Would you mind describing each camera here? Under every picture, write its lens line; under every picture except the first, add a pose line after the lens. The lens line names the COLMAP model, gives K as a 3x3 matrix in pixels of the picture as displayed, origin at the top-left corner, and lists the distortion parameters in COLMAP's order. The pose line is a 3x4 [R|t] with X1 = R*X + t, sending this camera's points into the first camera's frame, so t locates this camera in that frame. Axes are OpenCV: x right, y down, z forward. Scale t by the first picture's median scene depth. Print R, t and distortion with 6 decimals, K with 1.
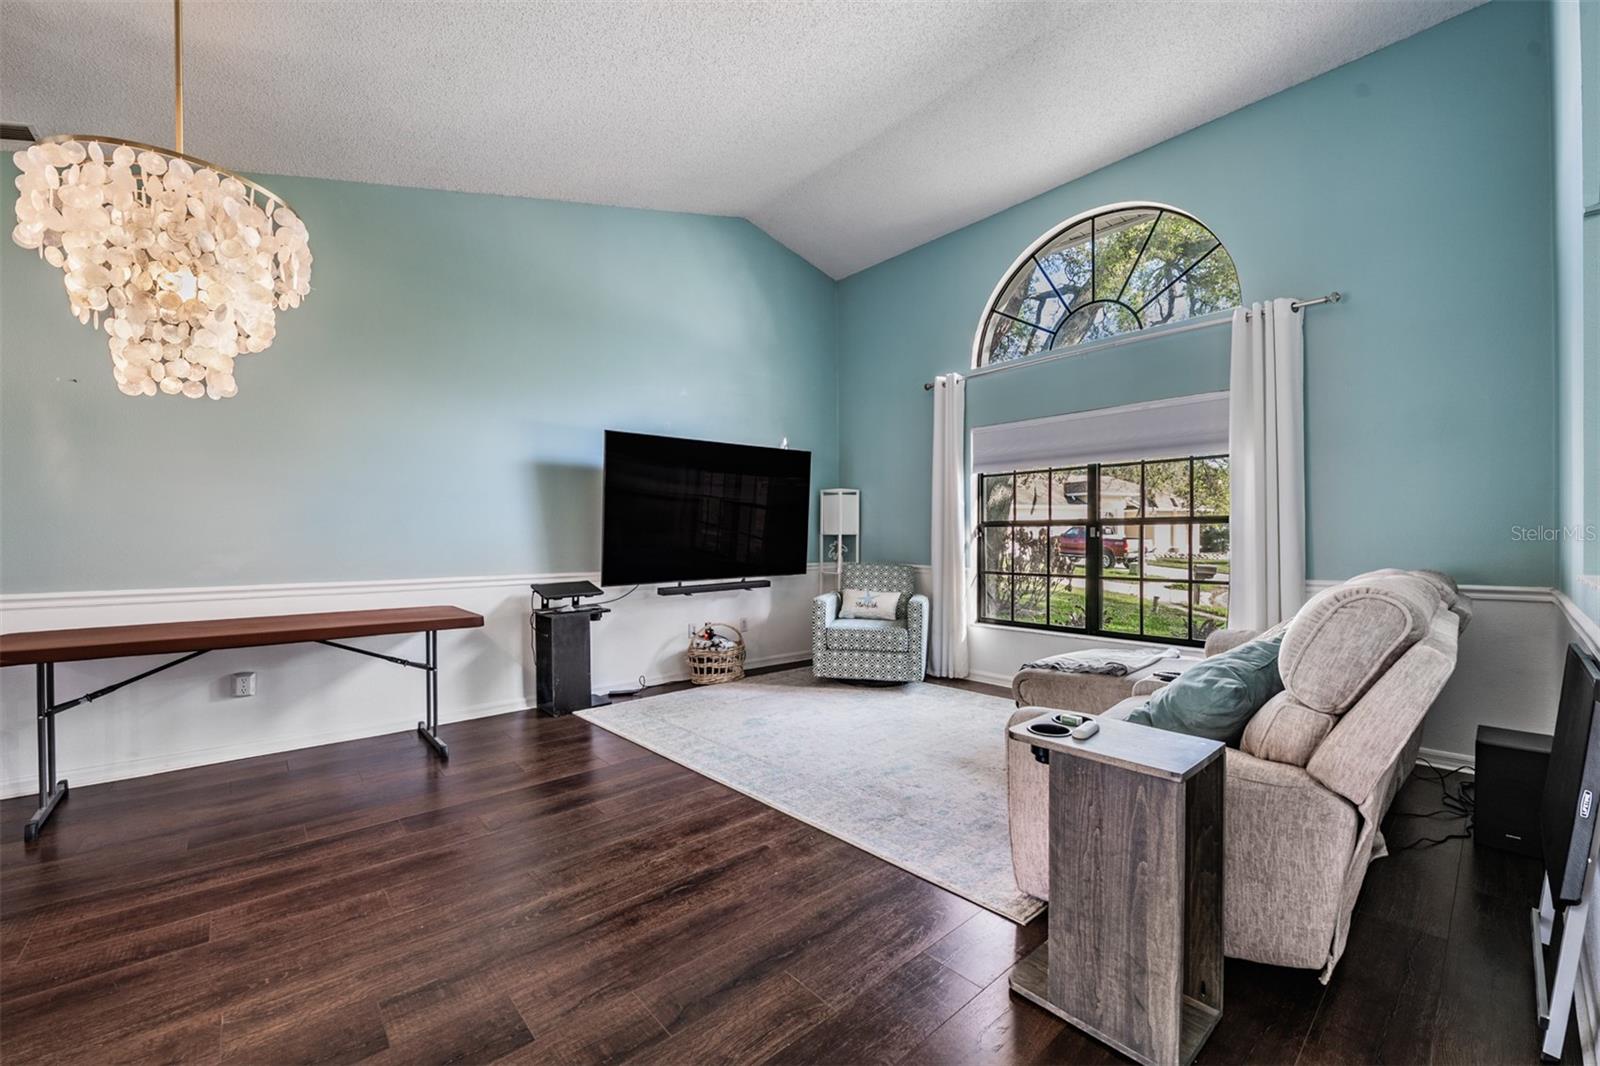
lens RADIAL K [[634.2, 0, 792.1], [0, 634.2, 543.2], [0, 0, 1]] dist [-0.004025, -0.003114]
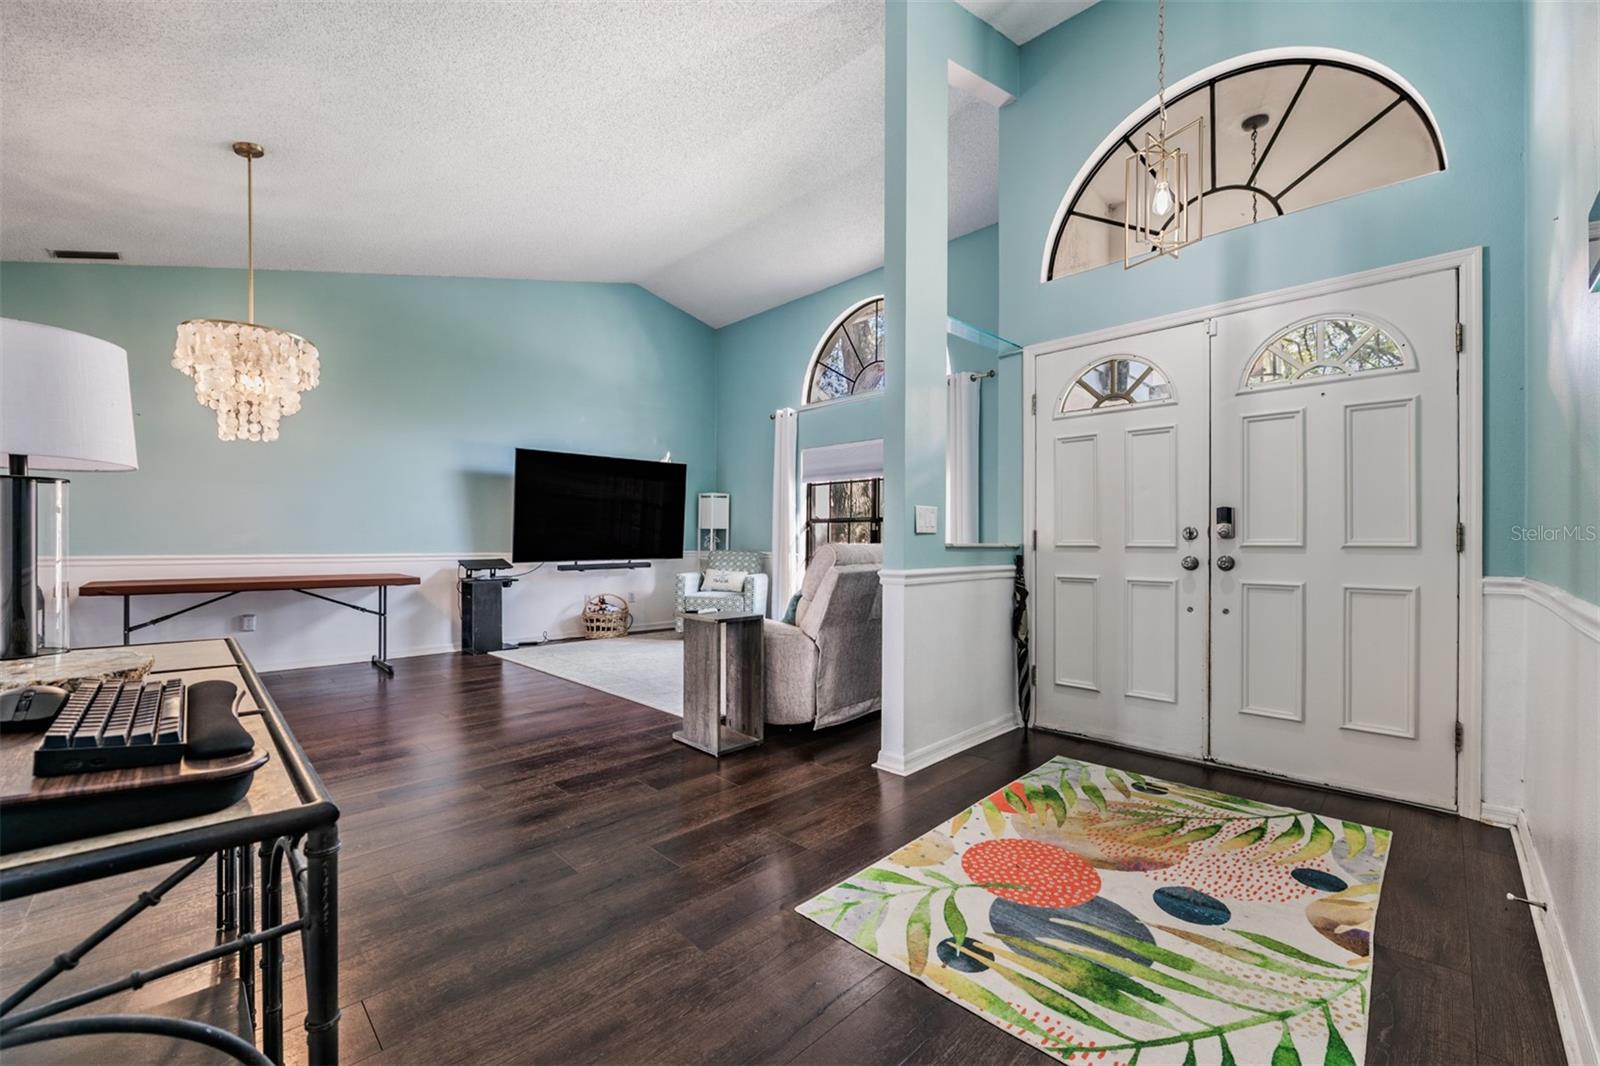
lens RADIAL K [[634.2, 0, 790.6], [0, 634.2, 543.7], [0, 0, 1]] dist [-0.004025, -0.003114]
pose [[0.998382, 0.009687, 0.056028, 0.214470], [-0.009495, 0.999948, -0.003691, 0.026733], [-0.056060, 0.003153, 0.998422, -0.382390]]
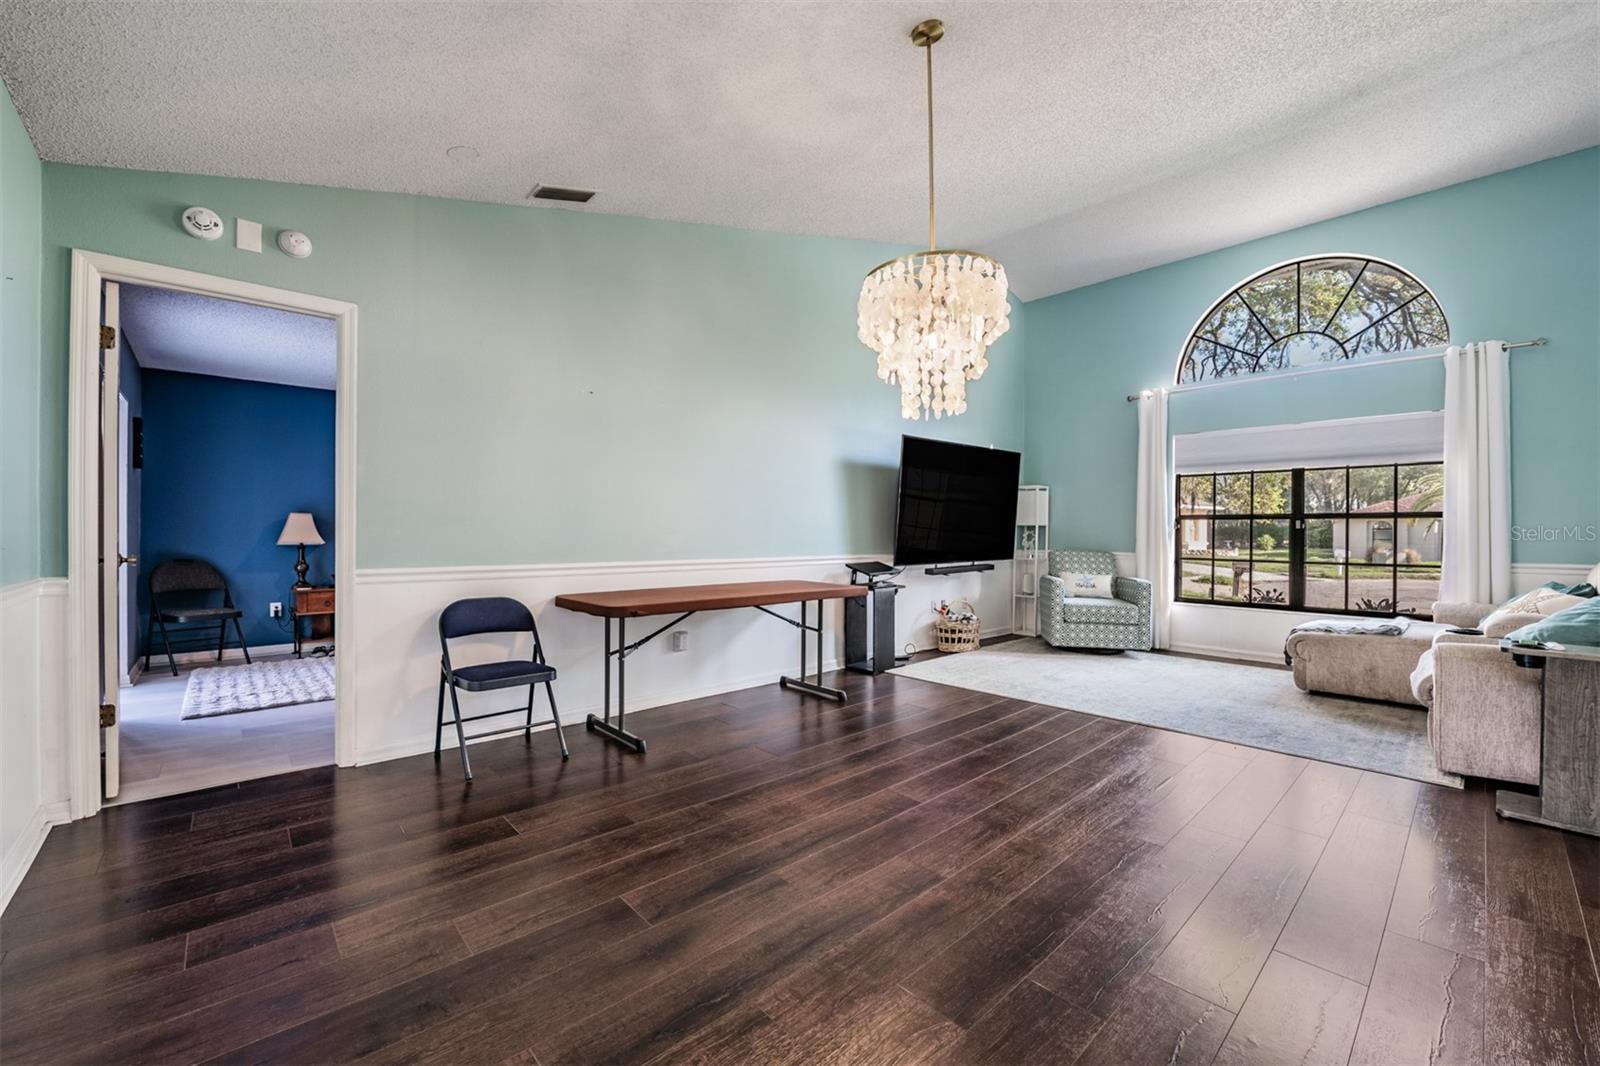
lens RADIAL K [[634.2, 0, 793.9], [0, 634.2, 532.6], [0, 0, 1]] dist [-0.004025, -0.003114]
pose [[0.999735, 0.008498, 0.021412, -0.505746], [-0.008388, 0.999951, -0.005216, 0.012365], [-0.021455, 0.005035, 0.999757, -0.175955]]
